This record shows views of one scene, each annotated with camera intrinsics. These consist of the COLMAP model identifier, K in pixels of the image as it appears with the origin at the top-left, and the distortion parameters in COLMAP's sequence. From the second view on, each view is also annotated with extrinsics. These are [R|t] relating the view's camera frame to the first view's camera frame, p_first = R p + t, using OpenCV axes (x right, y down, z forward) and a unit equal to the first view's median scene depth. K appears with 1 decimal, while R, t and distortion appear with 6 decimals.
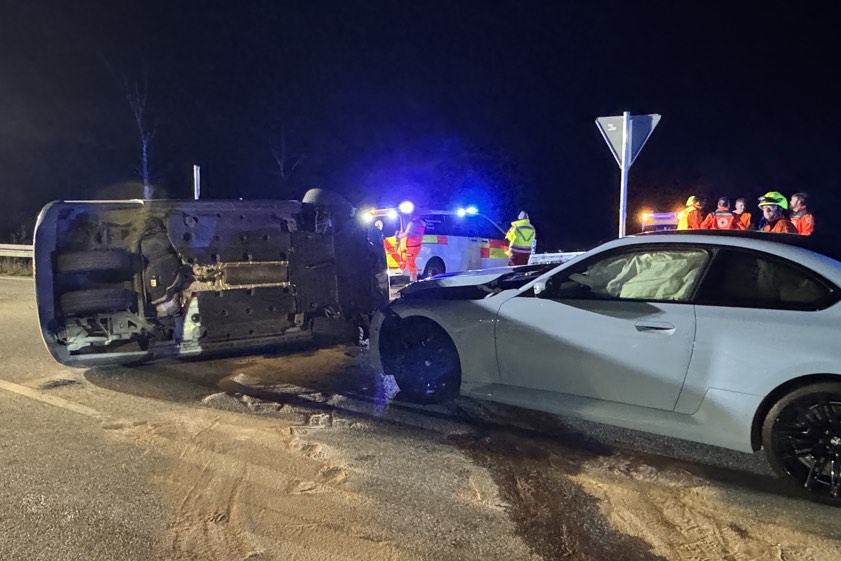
lens RADIAL K [[654.6, 0, 419.3], [0, 654.6, 304.4], [0, 0, 1]] dist [-0.005227, 0.008590]
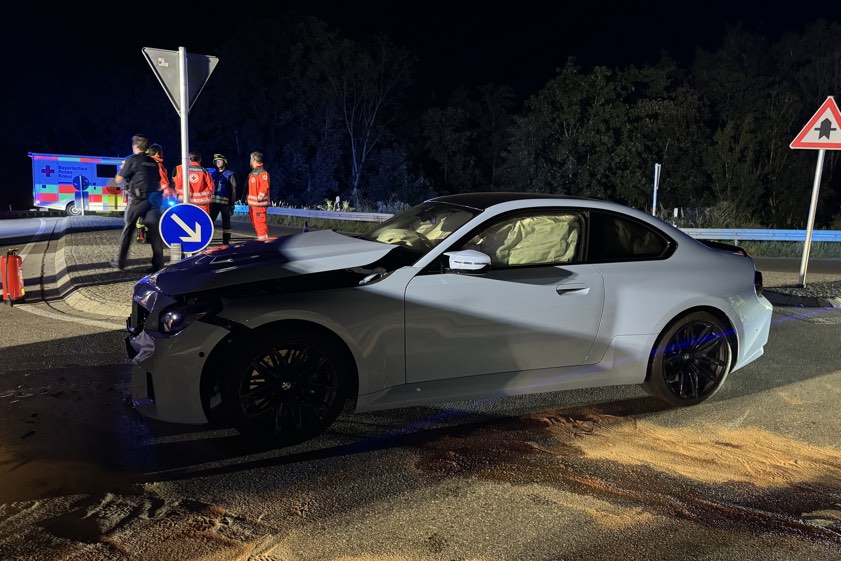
lens RADIAL K [[645.6, 0, 407.5], [0, 645.6, 270.9], [0, 0, 1]] dist [0.037086, -0.031536]
pose [[0.502649, -0.107119, 0.857829, -0.603389], [0.083788, 0.993658, 0.074985, -0.086298], [-0.860421, 0.034185, 0.508436, 0.653552]]
